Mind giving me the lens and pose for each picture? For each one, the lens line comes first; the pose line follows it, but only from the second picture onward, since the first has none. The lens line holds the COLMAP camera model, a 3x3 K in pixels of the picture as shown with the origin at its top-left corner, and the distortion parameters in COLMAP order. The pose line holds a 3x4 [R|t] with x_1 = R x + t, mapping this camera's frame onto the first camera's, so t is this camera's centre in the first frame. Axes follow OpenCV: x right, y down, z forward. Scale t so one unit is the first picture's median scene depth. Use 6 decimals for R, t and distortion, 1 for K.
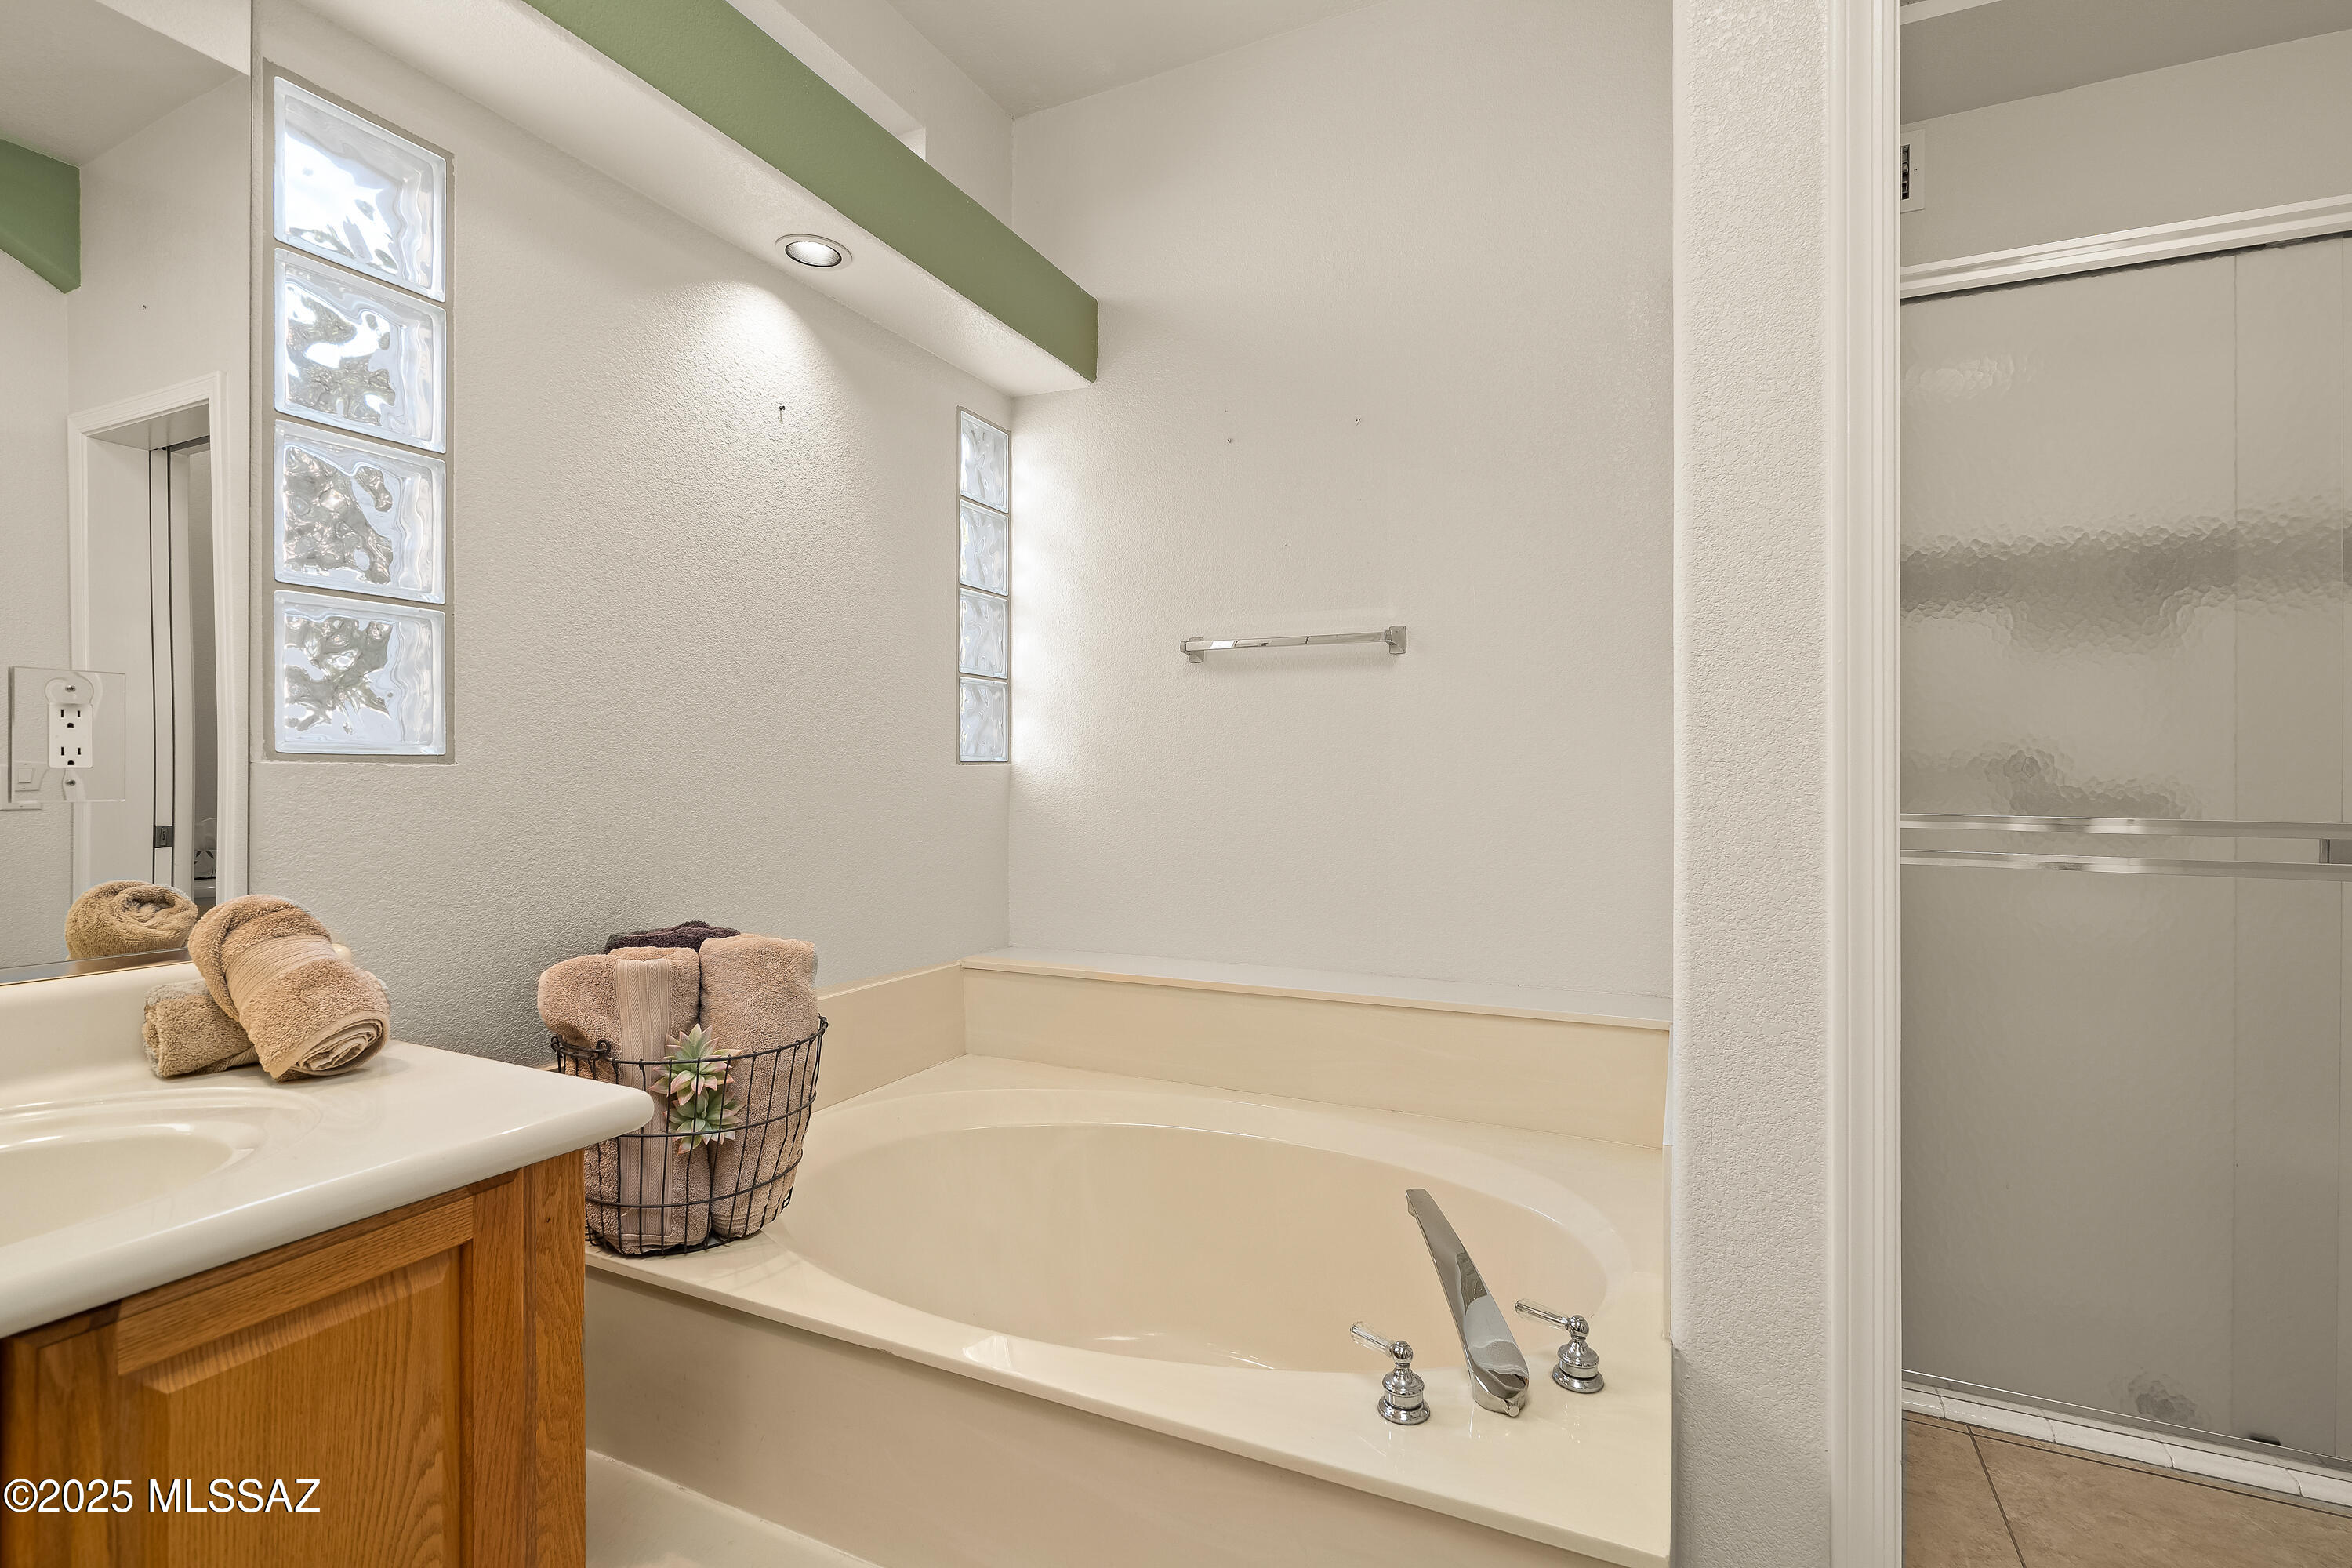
lens RADIAL K [[1074.8, 0, 1180.4], [0, 1074.8, 775.5], [0, 0, 1]] dist [-0.001021, 0.000253]
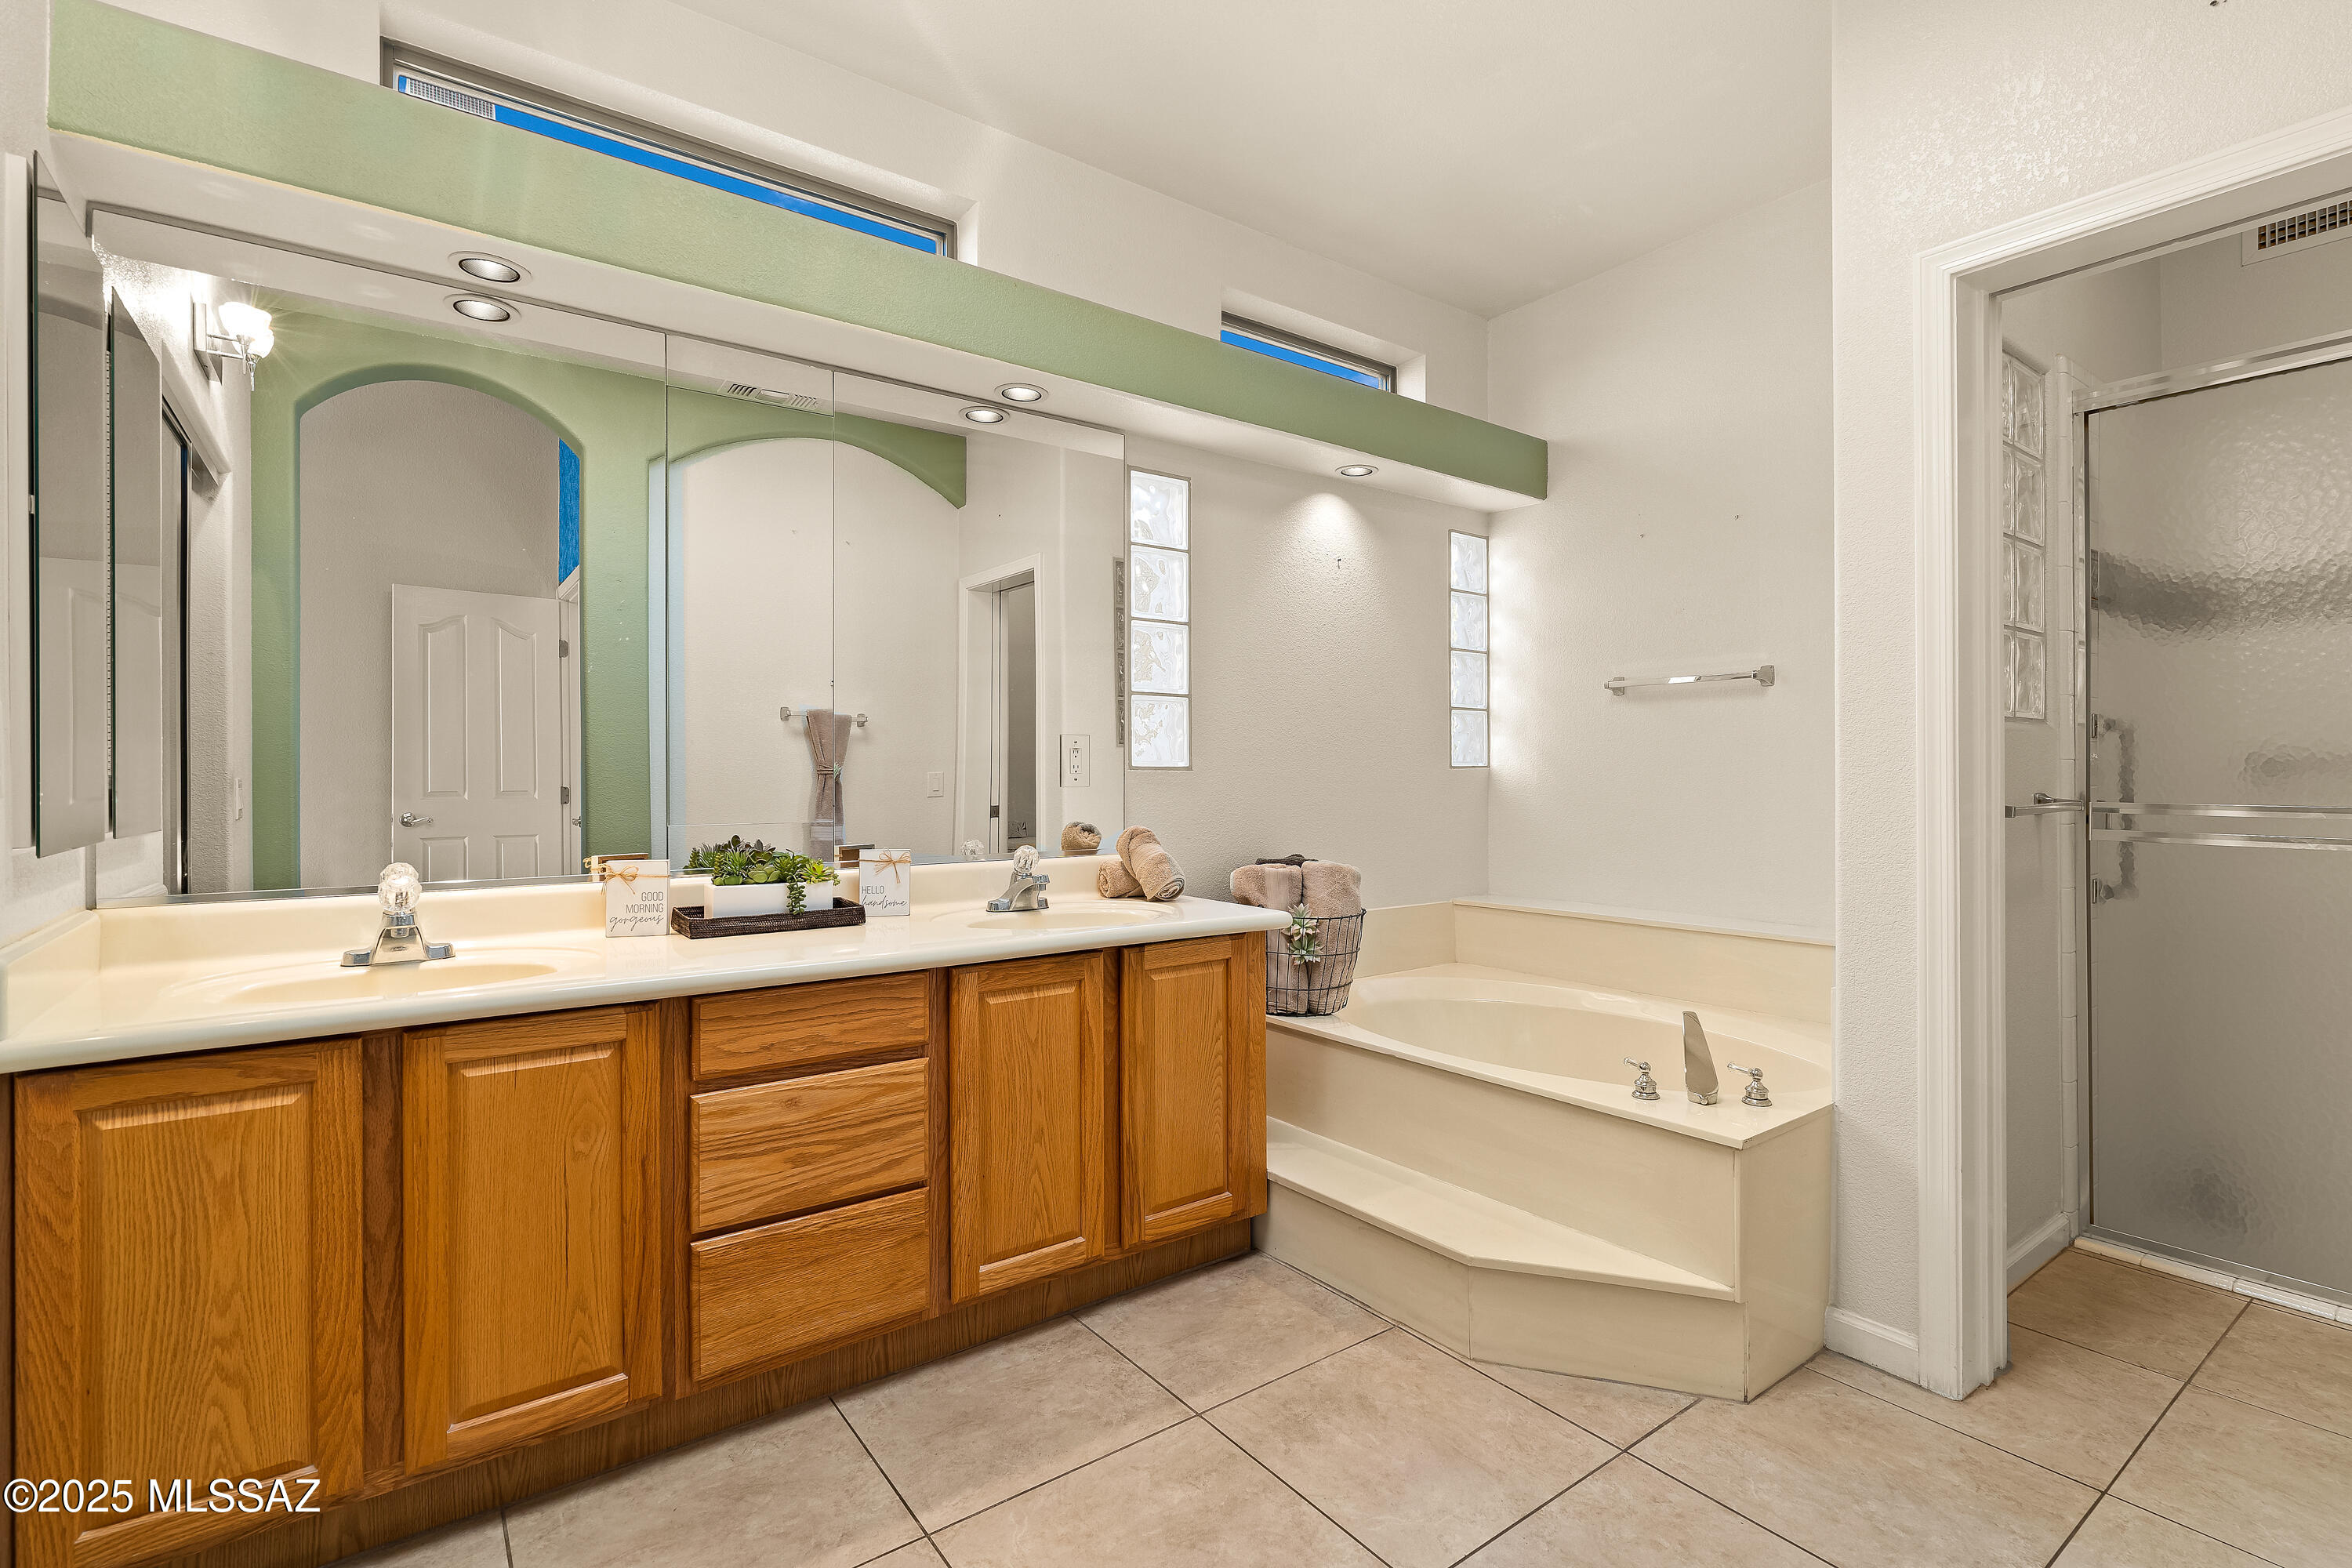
lens RADIAL K [[1074.8, 0, 1180.4], [0, 1074.8, 775.5], [0, 0, 1]] dist [-0.001021, 0.000253]
pose [[0.881257, -0.002359, -0.472631, 0.281071], [0.002203, 0.999997, -0.000884, 0.000304], [0.472632, -0.000262, 0.881260, -0.828100]]
